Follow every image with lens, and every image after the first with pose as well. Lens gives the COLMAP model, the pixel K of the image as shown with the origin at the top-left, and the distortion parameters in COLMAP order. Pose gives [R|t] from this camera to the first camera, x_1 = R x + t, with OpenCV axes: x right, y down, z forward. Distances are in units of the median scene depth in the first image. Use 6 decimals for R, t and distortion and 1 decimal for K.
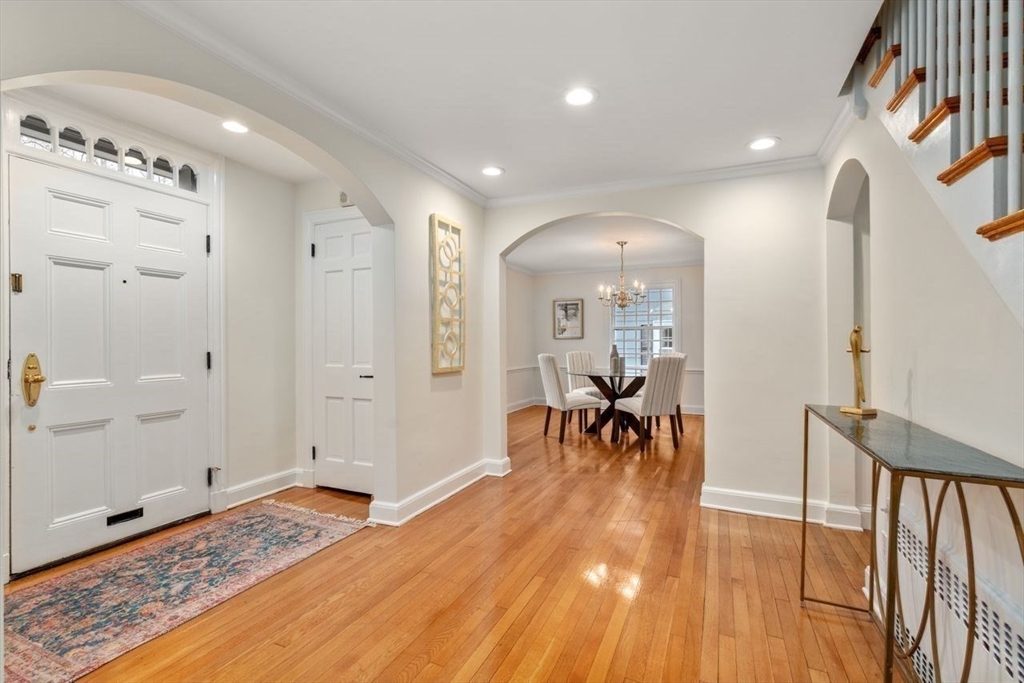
lens RADIAL K [[460.6, 0, 508.5], [0, 460.6, 346.3], [0, 0, 1]] dist [-0.008539, 0.001081]
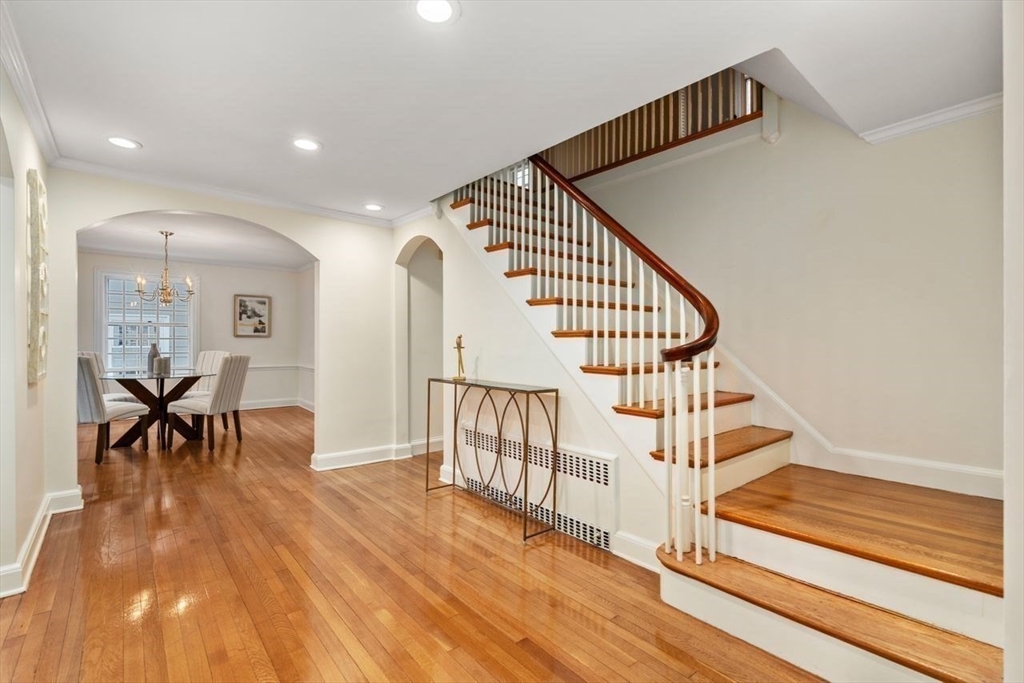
lens RADIAL K [[460.6, 0, 510.5], [0, 460.6, 337.7], [0, 0, 1]] dist [-0.008539, 0.001081]
pose [[0.414661, 0.011416, 0.909904, -0.305254], [0.001935, 0.999908, -0.013427, -0.000927], [-0.909974, 0.007328, 0.414600, -0.004534]]
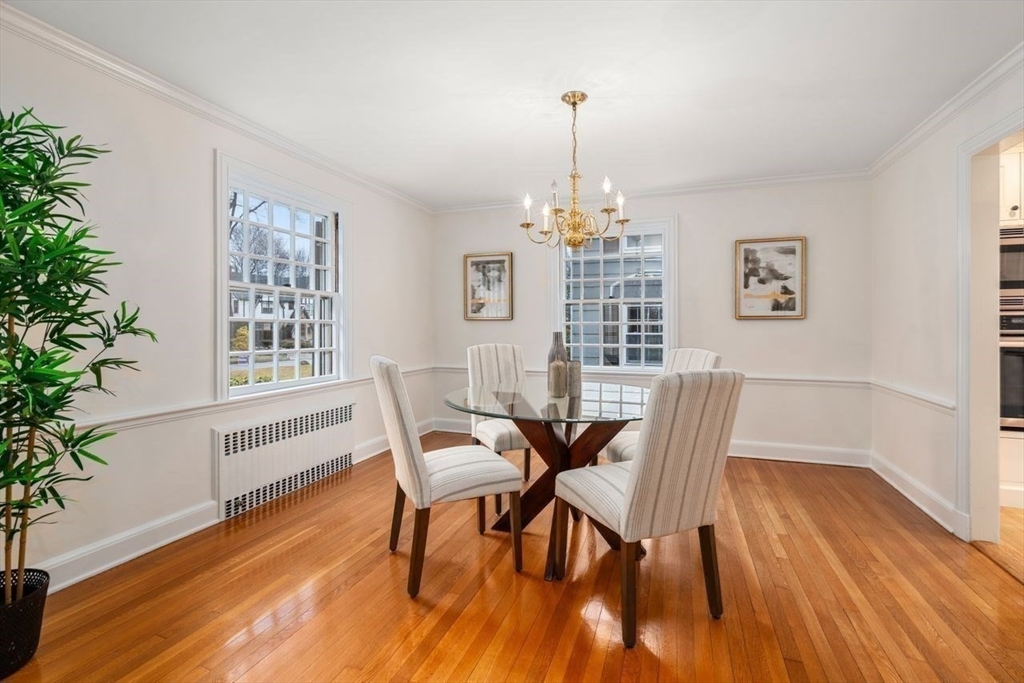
lens RADIAL K [[460.6, 0, 518.6], [0, 460.6, 325.5], [0, 0, 1]] dist [-0.008539, 0.001081]
pose [[0.994176, 0.003399, 0.107715, 0.151479], [-0.002445, 0.999957, -0.008987, -0.006156], [-0.107741, 0.008671, 0.994141, 0.588611]]
